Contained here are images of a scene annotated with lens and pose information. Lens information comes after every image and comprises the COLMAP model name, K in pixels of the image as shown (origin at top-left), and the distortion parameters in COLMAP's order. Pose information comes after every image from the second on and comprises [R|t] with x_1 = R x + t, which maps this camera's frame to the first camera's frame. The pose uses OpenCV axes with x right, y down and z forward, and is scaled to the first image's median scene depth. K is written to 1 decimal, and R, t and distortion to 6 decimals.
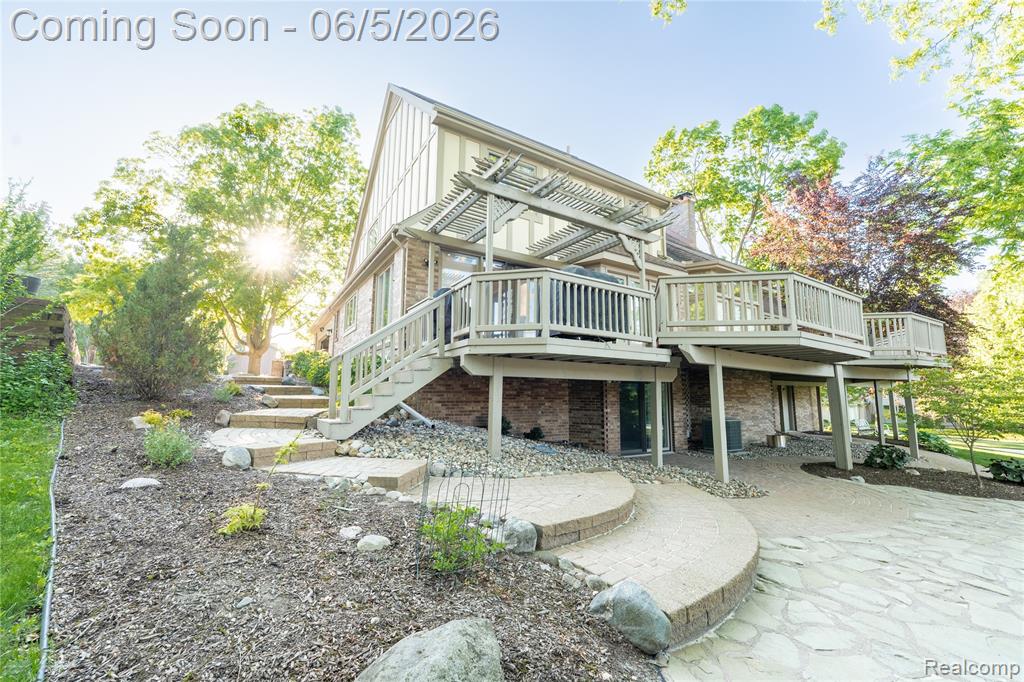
lens RADIAL K [[419.0, 0, 516.7], [0, 419.0, 340.7], [0, 0, 1]] dist [0.012913, 0.000132]
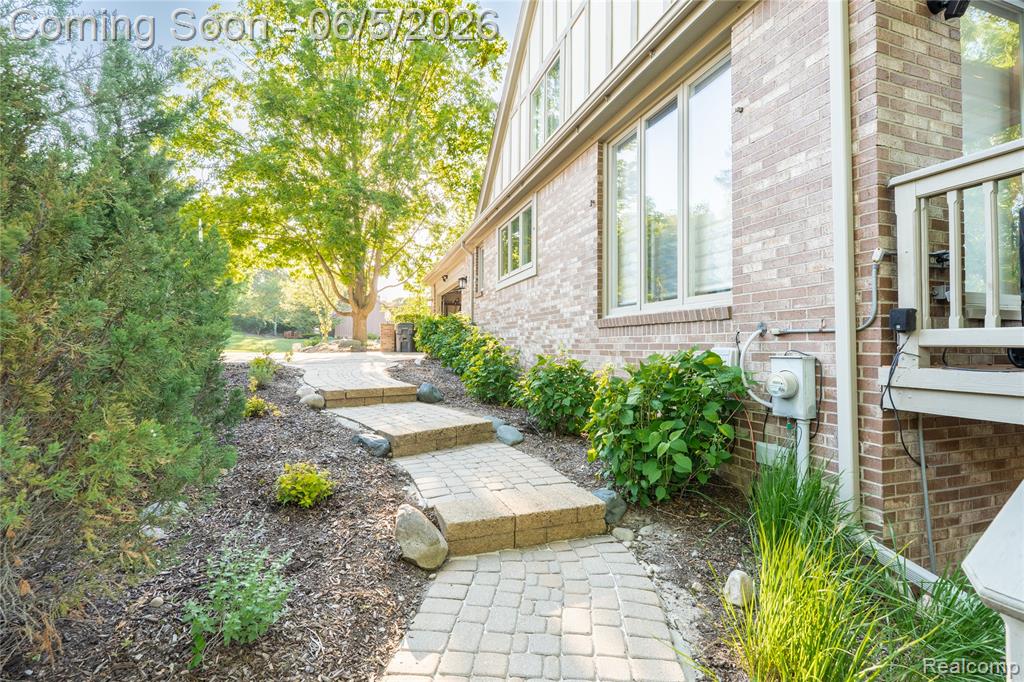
lens RADIAL K [[466.8, 0, 512.1], [0, 466.8, 342.4], [0, 0, 1]] dist [-0.017567, -0.000281]
pose [[0.971085, -0.005118, -0.238680, -0.191405], [0.034281, 0.992399, 0.118192, -0.009451], [0.236261, -0.122957, 0.963879, 0.310080]]
